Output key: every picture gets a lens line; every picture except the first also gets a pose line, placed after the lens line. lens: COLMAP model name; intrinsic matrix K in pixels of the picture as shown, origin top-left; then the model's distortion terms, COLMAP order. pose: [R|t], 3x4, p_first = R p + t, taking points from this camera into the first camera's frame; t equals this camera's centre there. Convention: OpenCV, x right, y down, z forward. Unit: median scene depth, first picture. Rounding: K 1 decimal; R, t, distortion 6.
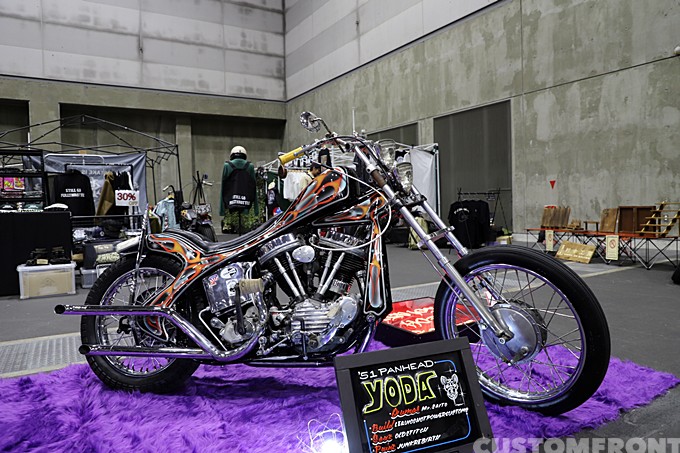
lens RADIAL K [[476.8, 0, 343.2], [0, 476.8, 222.8], [0, 0, 1]] dist [-0.052311, 0.036508]
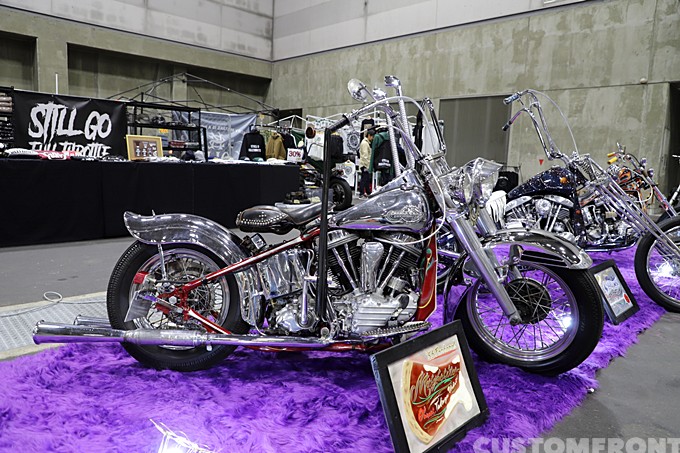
lens RADIAL K [[476.9, 0, 342.7], [0, 476.9, 228.4], [0, 0, 1]] dist [-0.058223, 0.035096]
pose [[0.970340, 0.030383, 0.239829, -0.339387], [-0.055328, 0.993650, 0.097974, 0.006445], [-0.235329, -0.108337, 0.965859, -0.165954]]
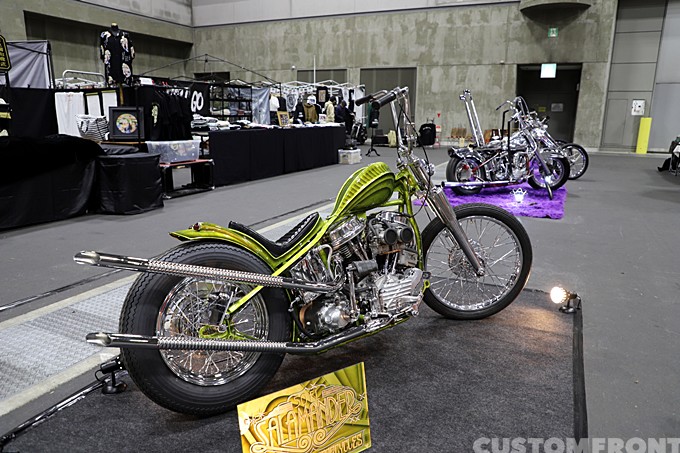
lens RADIAL K [[476.9, 0, 342.7], [0, 476.9, 228.4], [0, 0, 1]] dist [-0.058223, 0.035096]
pose [[0.831694, -0.092461, 0.547481, -0.798465], [-0.015508, 0.981784, 0.189368, 0.011258], [-0.555017, -0.165987, 0.815110, -0.380355]]
